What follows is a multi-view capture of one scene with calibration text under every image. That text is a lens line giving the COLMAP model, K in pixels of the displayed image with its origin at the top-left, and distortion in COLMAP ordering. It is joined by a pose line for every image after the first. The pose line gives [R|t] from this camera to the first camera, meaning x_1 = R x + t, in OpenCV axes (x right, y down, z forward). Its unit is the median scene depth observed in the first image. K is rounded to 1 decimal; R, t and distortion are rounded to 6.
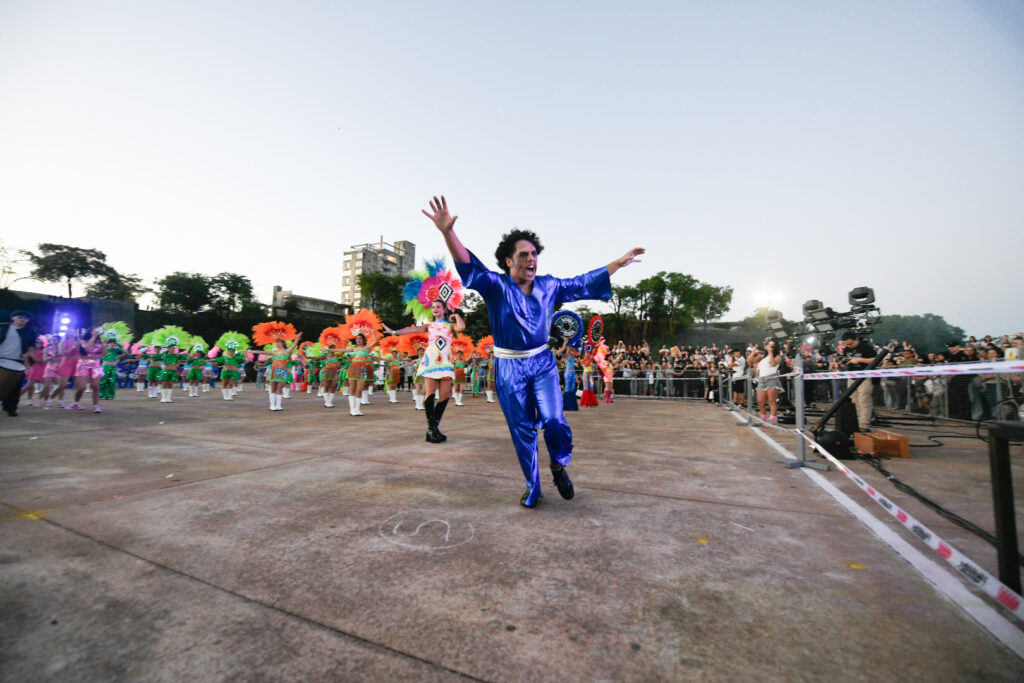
lens RADIAL K [[408.6, 0, 517.9], [0, 408.6, 338.5], [0, 0, 1]] dist [-0.017371, -0.001122]
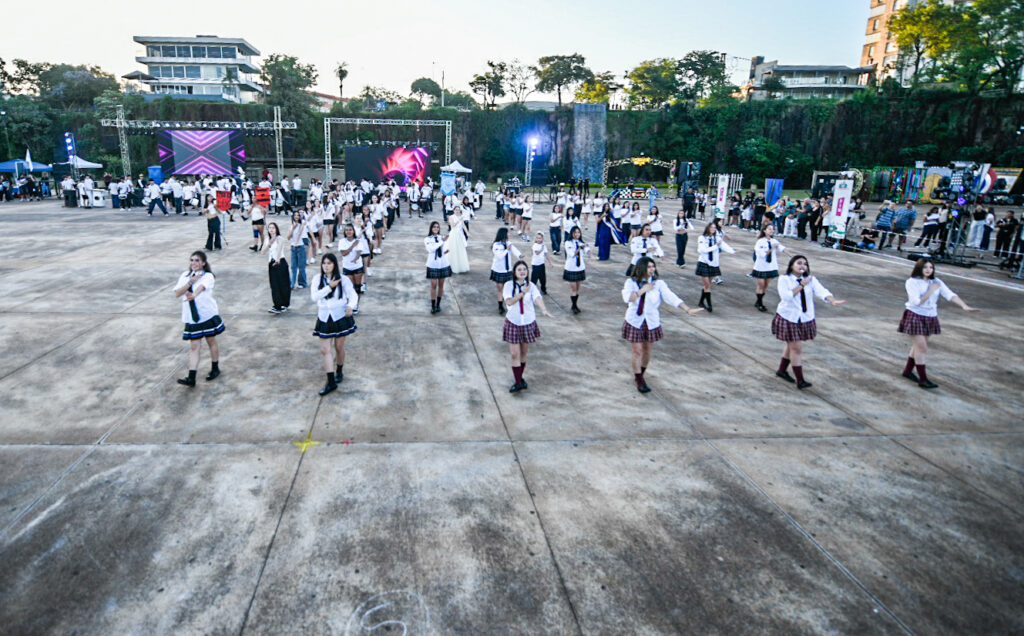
lens RADIAL K [[501.6, 0, 432.0], [0, 501.6, 275.4], [0, 0, 1]] dist [-0.012511, -0.003932]
pose [[0.443413, 0.197978, -0.874179, 0.165035], [0.073411, 0.964003, 0.255558, -0.161248], [0.893306, -0.177492, 0.412918, 0.137749]]
